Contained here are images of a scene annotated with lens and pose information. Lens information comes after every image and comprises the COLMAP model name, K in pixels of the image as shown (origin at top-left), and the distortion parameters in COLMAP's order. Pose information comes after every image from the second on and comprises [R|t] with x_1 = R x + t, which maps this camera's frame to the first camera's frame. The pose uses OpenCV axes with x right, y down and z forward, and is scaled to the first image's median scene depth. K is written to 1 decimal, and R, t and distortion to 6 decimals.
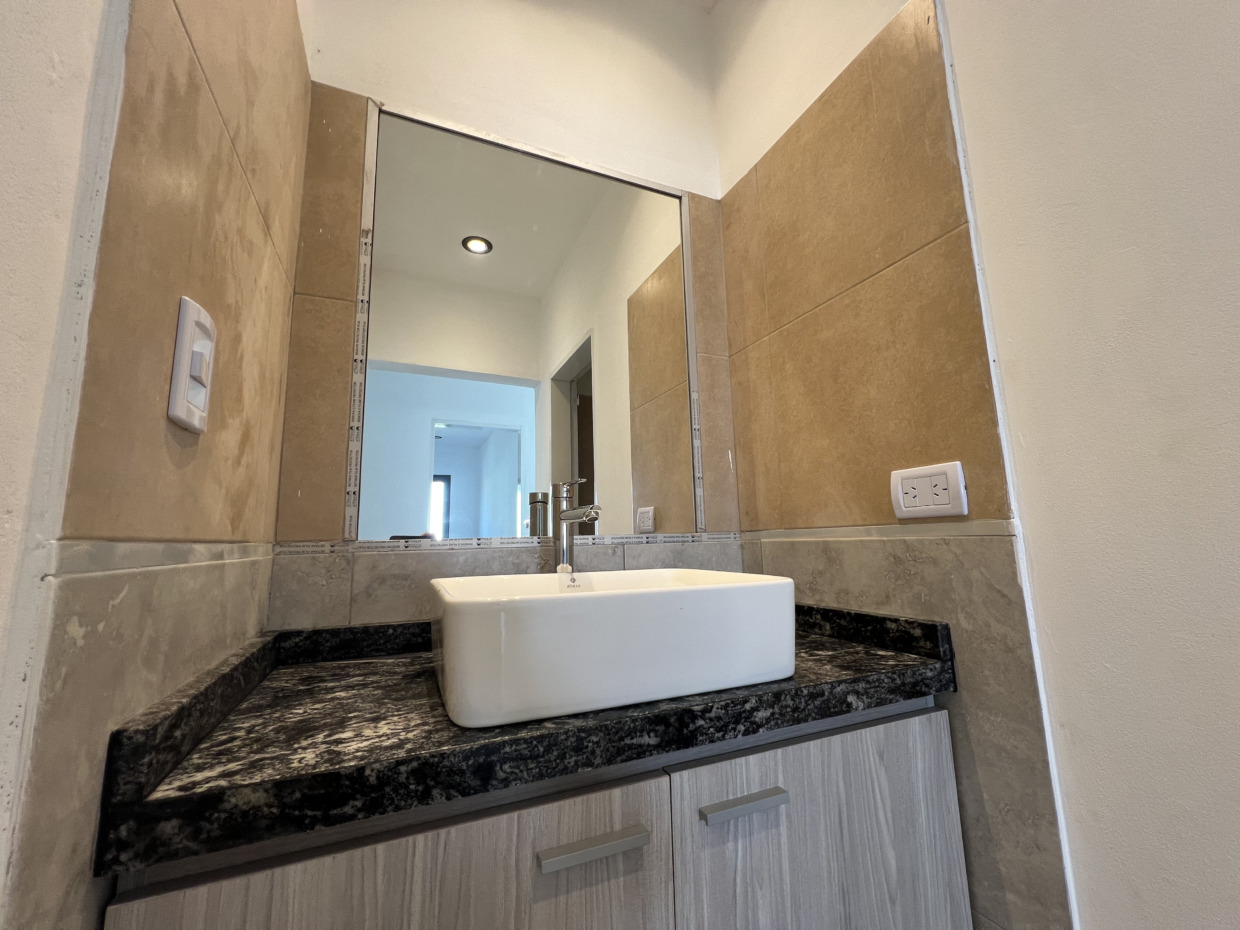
lens RADIAL K [[496.0, 0, 618.3], [0, 496.0, 461.9], [0, 0, 1]] dist [-0.001847, 0.000907]
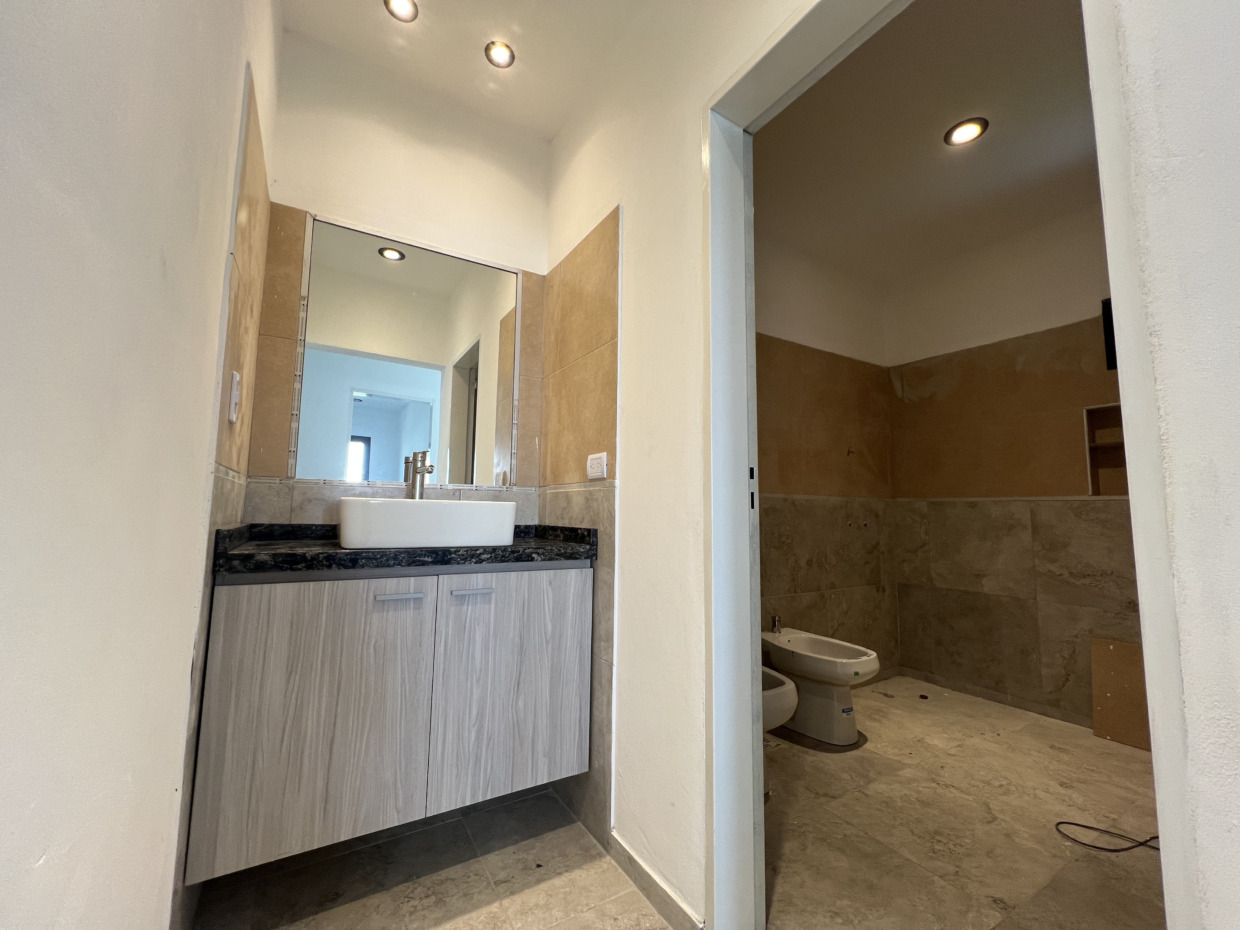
lens RADIAL K [[495.9, 0, 617.0], [0, 495.9, 463.4], [0, 0, 1]] dist [-0.002567, -0.000032]
pose [[0.990284, 0.051265, 0.129263, 0.471244], [-0.058824, 0.996732, 0.055356, -0.074109], [-0.126003, -0.062422, 0.990064, -1.102402]]
